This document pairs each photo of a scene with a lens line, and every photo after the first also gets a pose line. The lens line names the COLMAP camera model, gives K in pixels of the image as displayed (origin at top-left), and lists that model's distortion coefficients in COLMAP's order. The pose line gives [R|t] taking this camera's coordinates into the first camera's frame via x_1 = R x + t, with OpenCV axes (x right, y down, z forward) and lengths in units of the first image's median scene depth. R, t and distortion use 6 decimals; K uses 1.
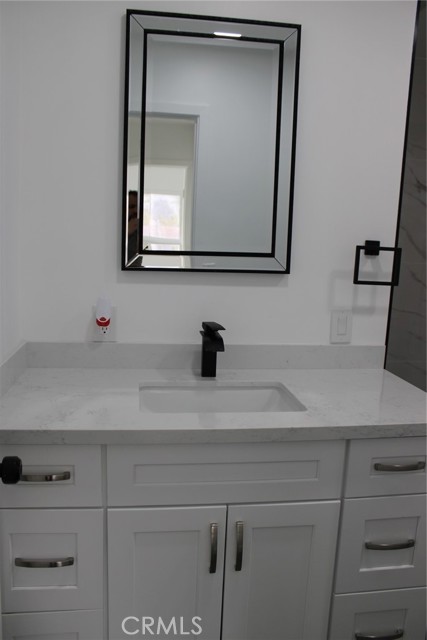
lens RADIAL K [[541.4, 0, 214.1], [0, 541.4, 319.4], [0, 0, 1]] dist [-0.146067, 0.101606]
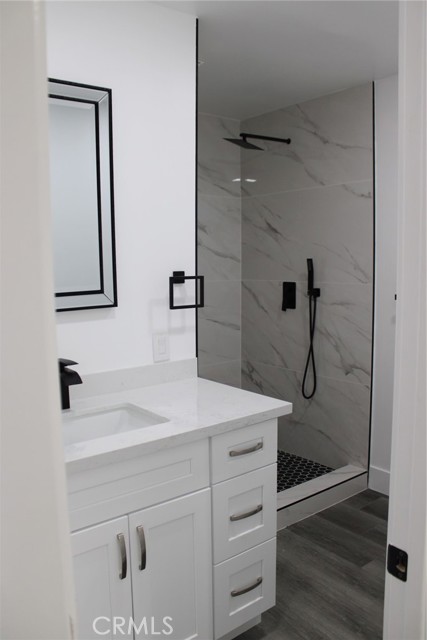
lens RADIAL K [[541.4, 0, 213.4], [0, 541.4, 321.2], [0, 0, 1]] dist [-0.146067, 0.101606]
pose [[0.858495, -0.110819, 0.500705, -0.272704], [0.125994, 0.992025, 0.003534, -0.035135], [-0.497104, 0.060052, 0.865611, -0.079812]]
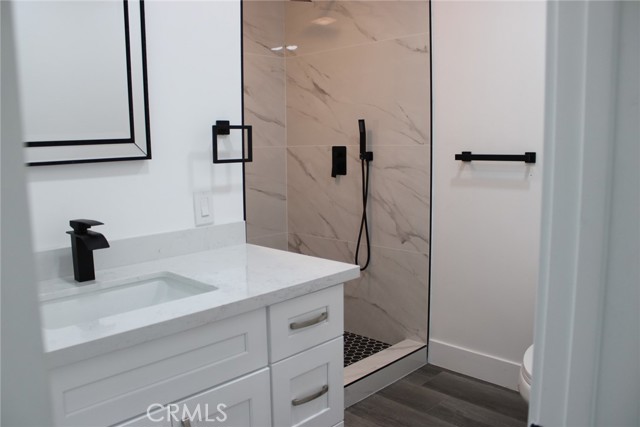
lens RADIAL K [[541.4, 0, 316.8], [0, 541.4, 215.7], [0, 0, 1]] dist [-0.146067, 0.101606]
pose [[0.788327, -0.136579, 0.599906, -0.222150], [0.142013, 0.989113, 0.038572, 0.020996], [-0.598643, 0.054787, 0.799140, 0.082355]]
